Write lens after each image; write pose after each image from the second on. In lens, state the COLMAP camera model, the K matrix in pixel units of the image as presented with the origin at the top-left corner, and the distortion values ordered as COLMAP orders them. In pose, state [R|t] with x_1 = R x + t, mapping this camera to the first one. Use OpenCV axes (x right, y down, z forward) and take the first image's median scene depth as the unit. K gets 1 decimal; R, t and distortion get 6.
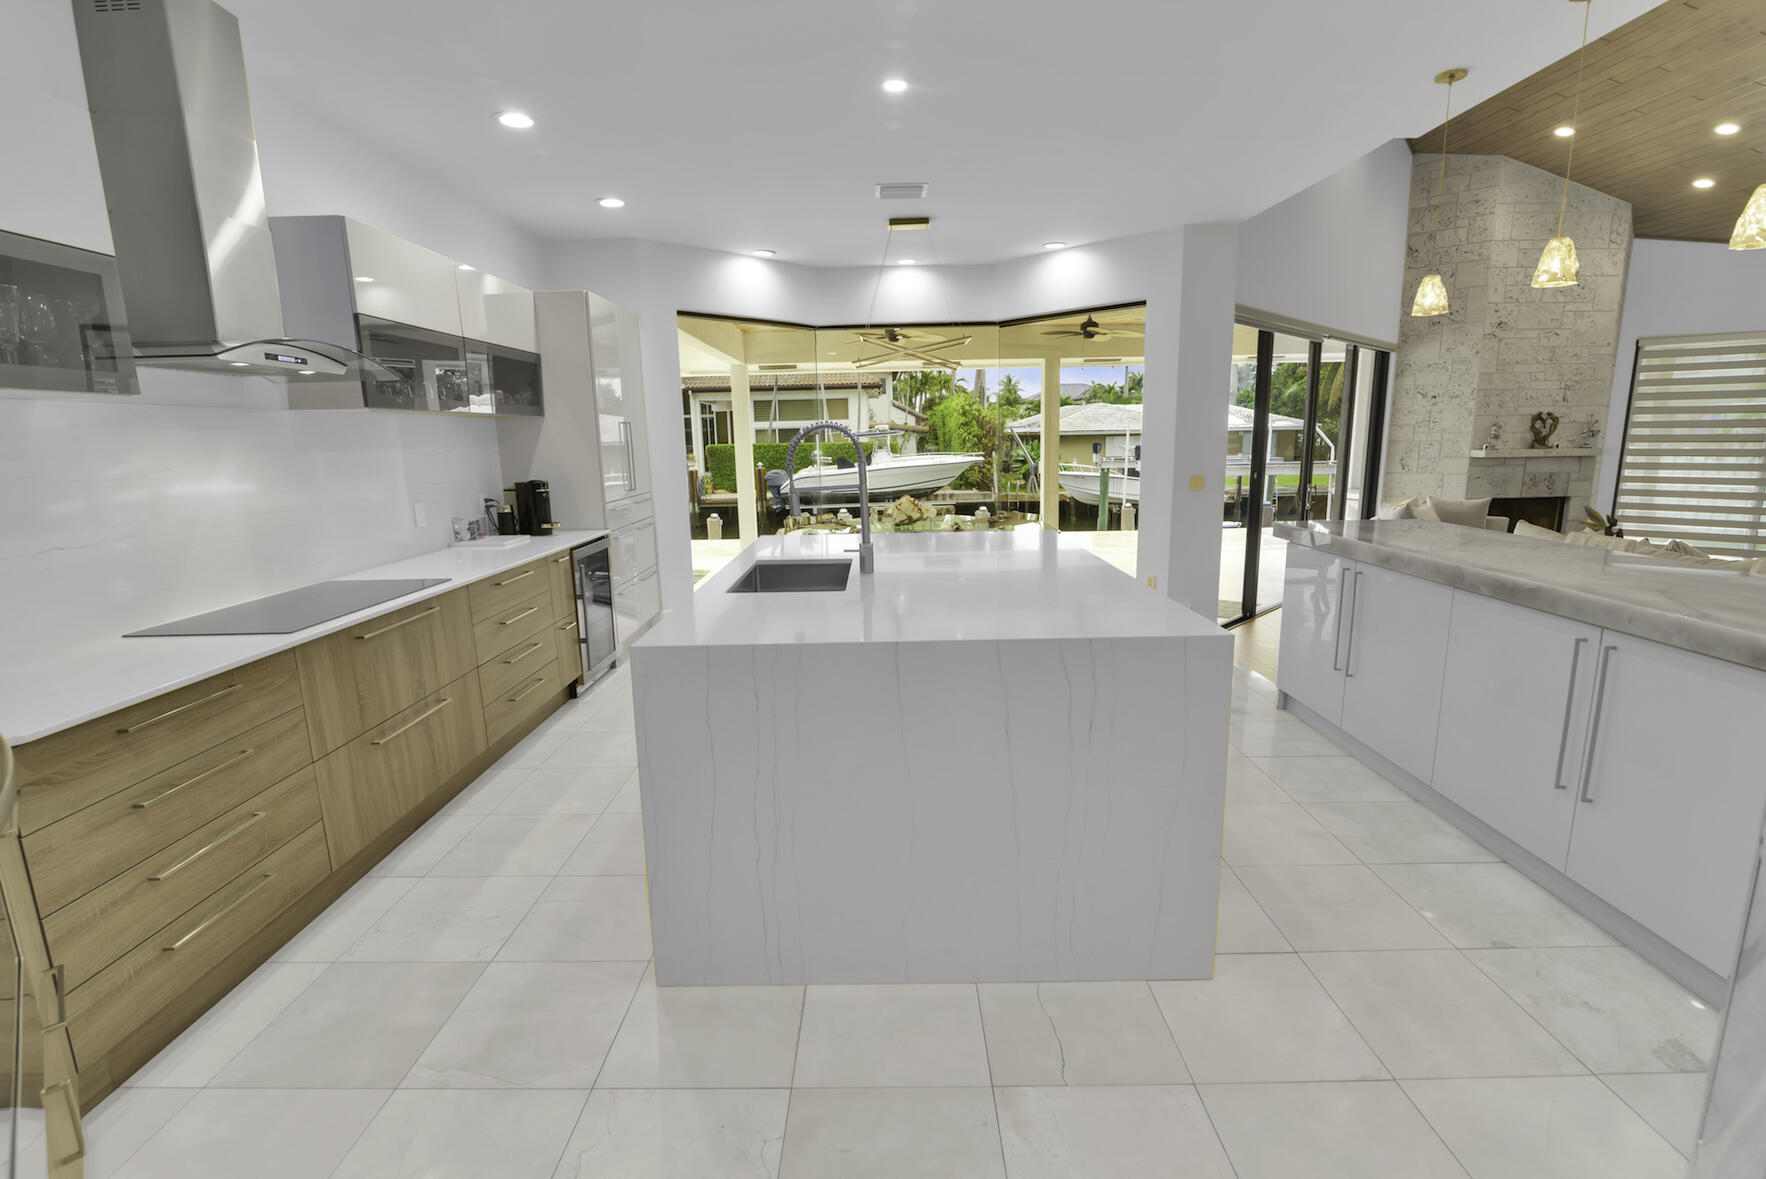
lens RADIAL K [[814.9, 0, 882.8], [0, 814.9, 587.7], [0, 0, 1]] dist [-0.010663, 0.001059]
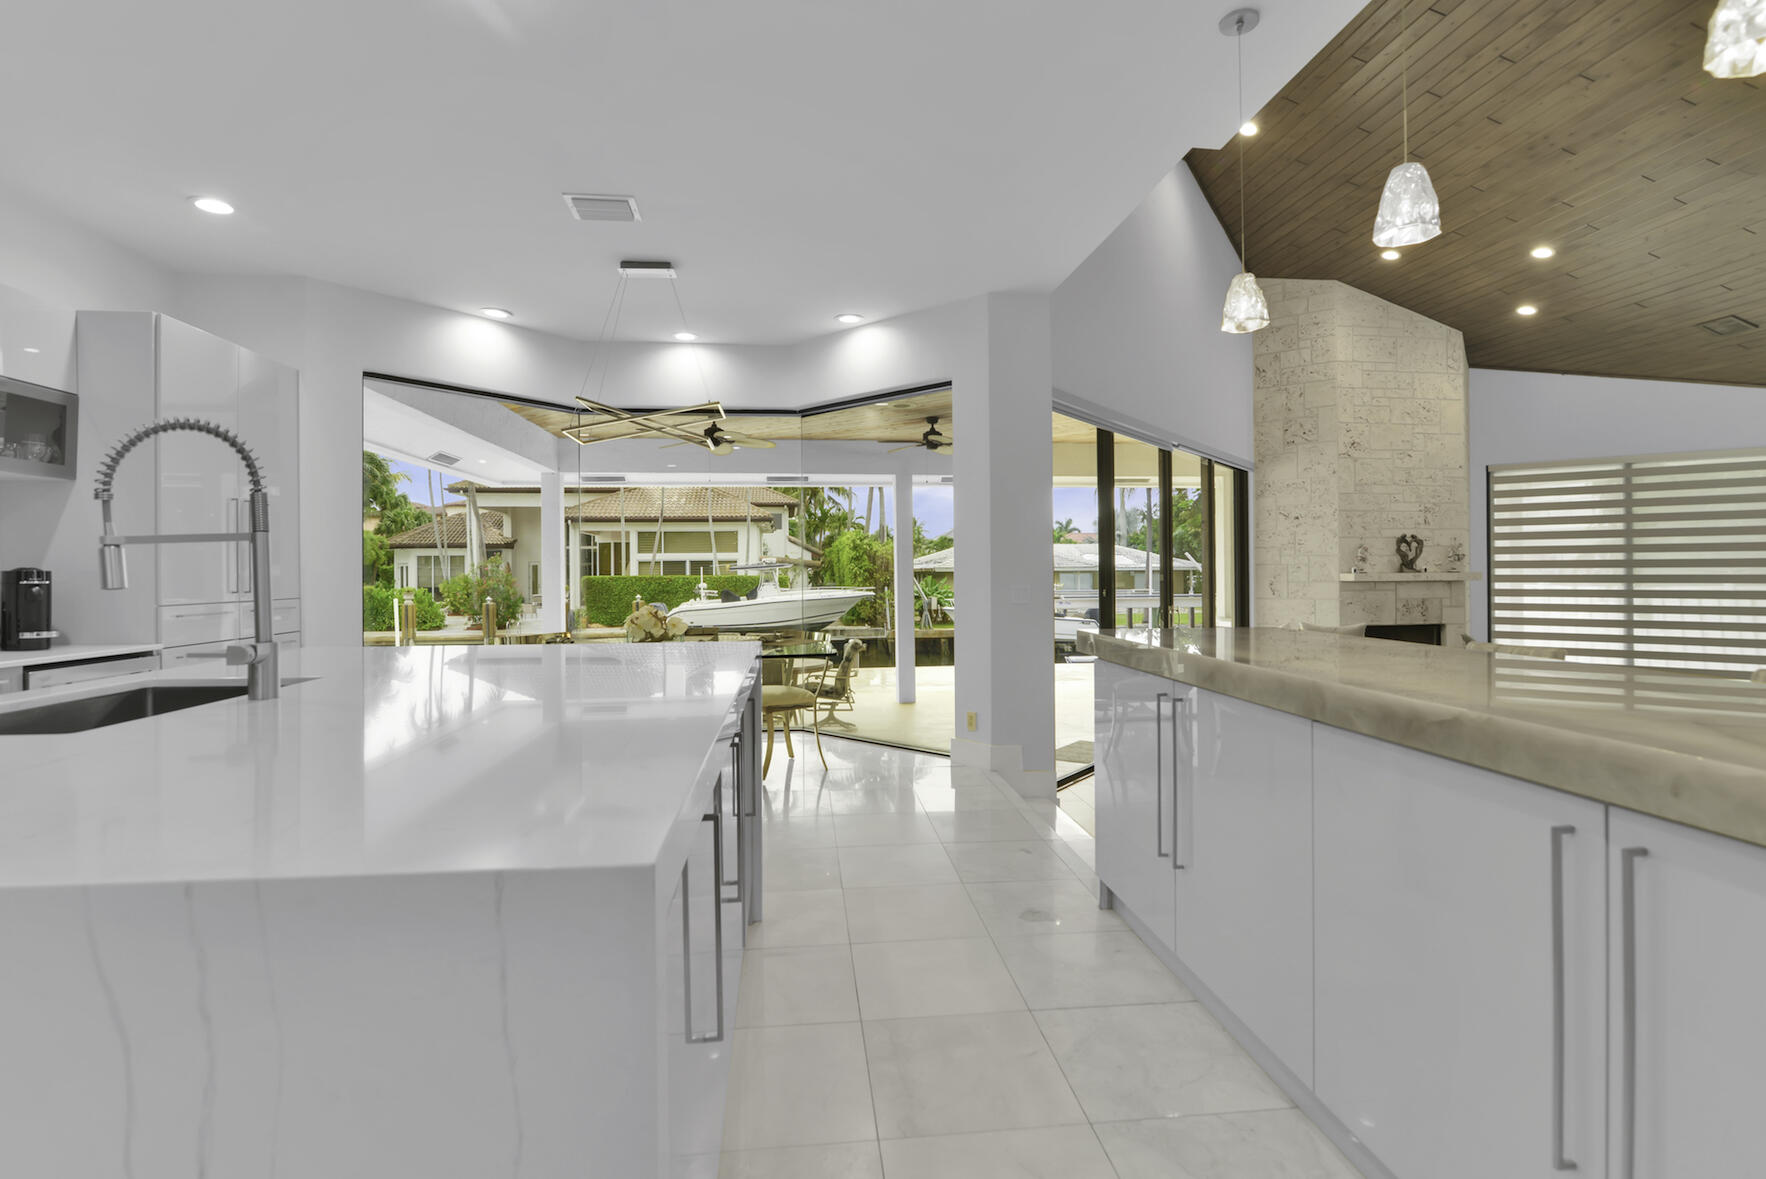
lens RADIAL K [[814.9, 0, 885.9], [0, 814.9, 566.3], [0, 0, 1]] dist [-0.010663, 0.001059]
pose [[0.994387, 0.014050, 0.104863, 0.111862], [0.006842, 0.980528, -0.196261, 0.001142], [-0.105579, 0.195877, 0.974928, 0.146978]]
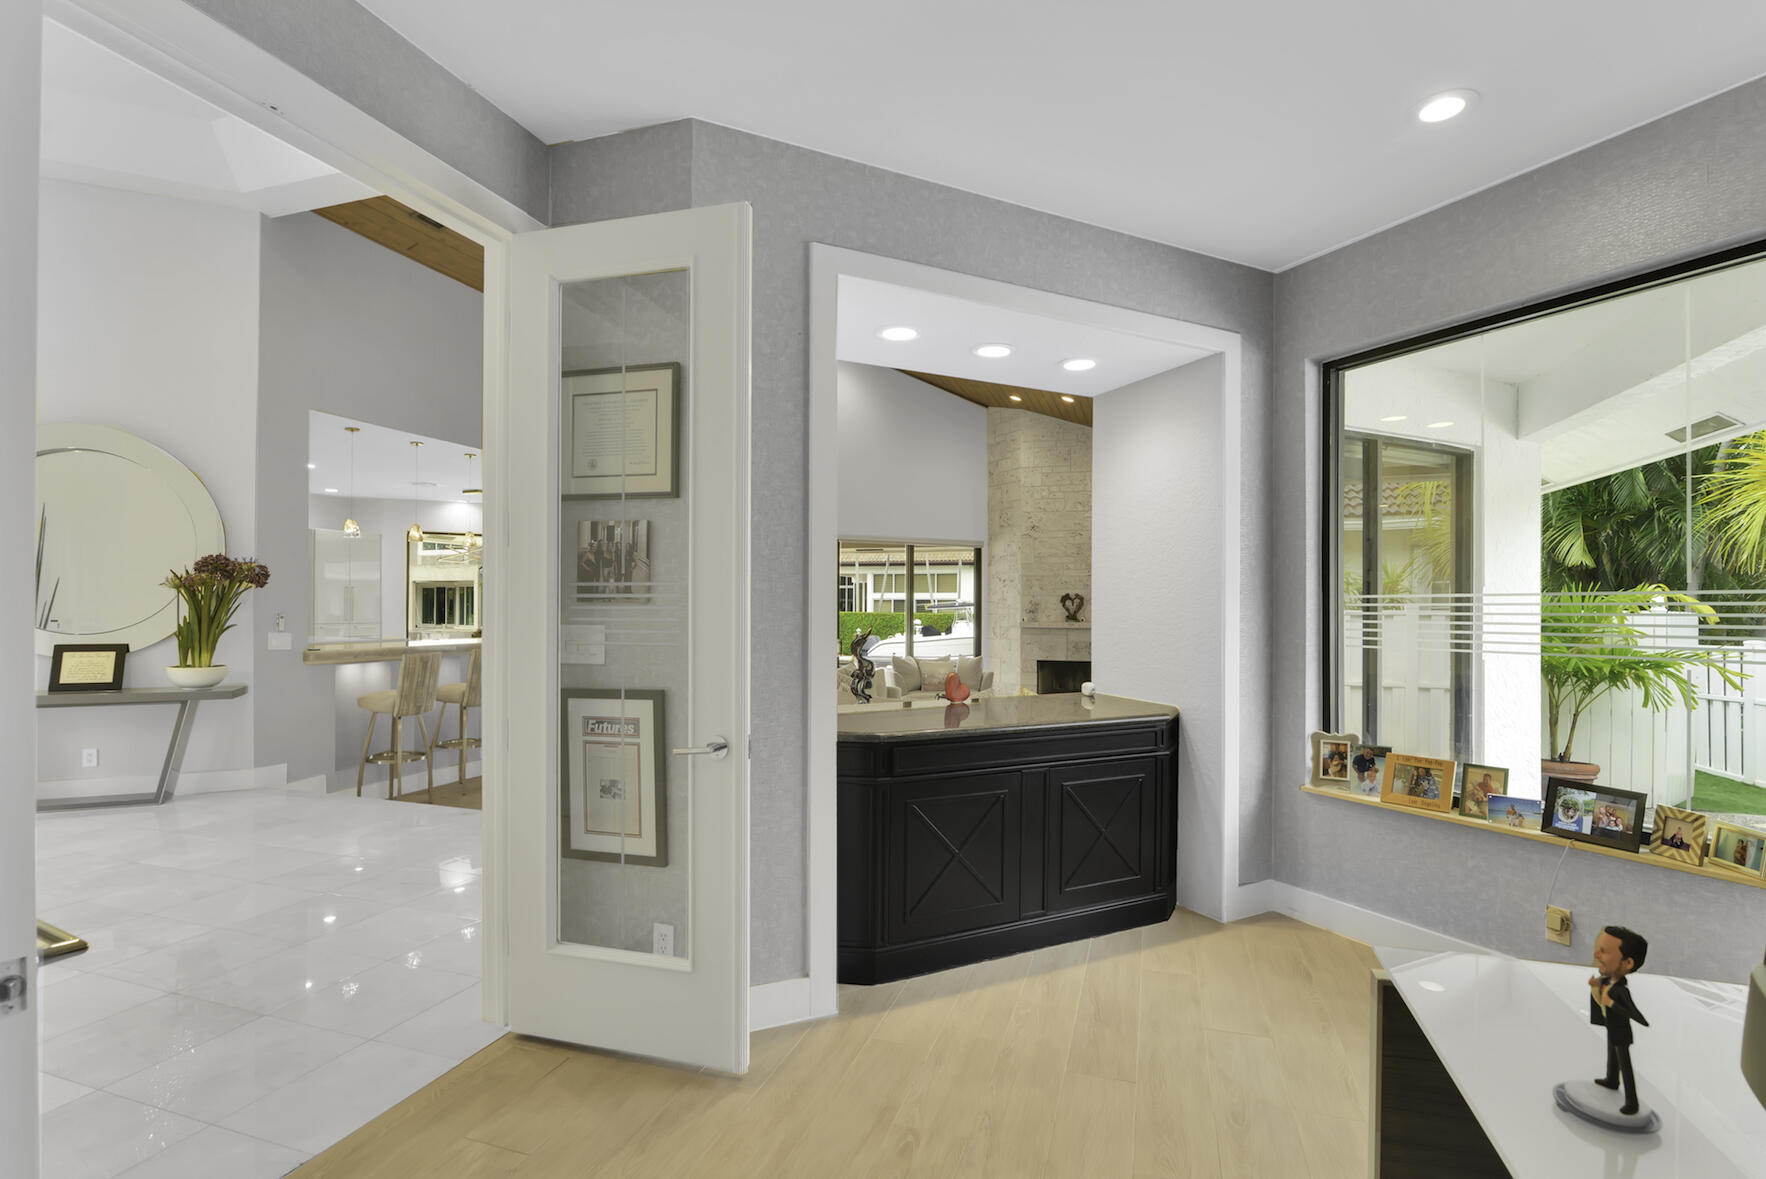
lens RADIAL K [[814.9, 0, 884.6], [0, 814.9, 600.1], [0, 0, 1]] dist [-0.010663, 0.001059]
pose [[0.954520, 0.023052, -0.297255, 0.910797], [-0.080748, 0.979732, -0.183314, 0.051005], [0.287004, 0.198980, 0.937036, -0.279216]]
